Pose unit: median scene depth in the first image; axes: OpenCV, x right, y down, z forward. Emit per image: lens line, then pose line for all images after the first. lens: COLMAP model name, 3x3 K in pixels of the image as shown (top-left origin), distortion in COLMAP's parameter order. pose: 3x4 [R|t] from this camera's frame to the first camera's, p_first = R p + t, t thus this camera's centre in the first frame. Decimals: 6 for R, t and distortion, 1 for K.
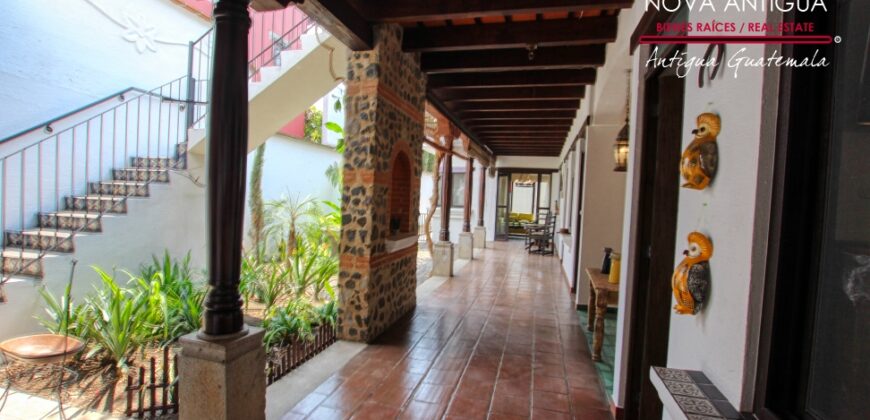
lens RADIAL K [[402.9, 0, 438.2], [0, 402.9, 211.5], [0, 0, 1]] dist [-0.037043, 0.005685]
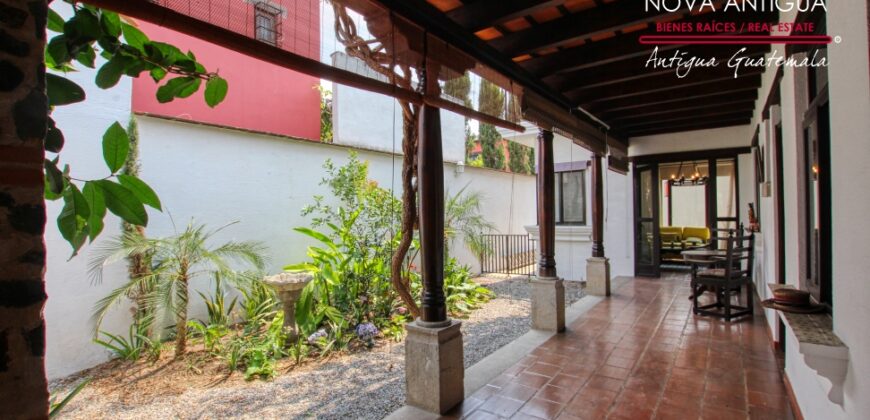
lens RADIAL K [[384.5, 0, 435.0], [0, 384.5, 210.0], [0, 0, 1]] dist [-0.033159, 0.000089]
pose [[0.916252, -0.055240, -0.396776, 0.102688], [0.038072, 0.997972, -0.051023, -0.009594], [0.398789, 0.031644, 0.916496, 0.360816]]
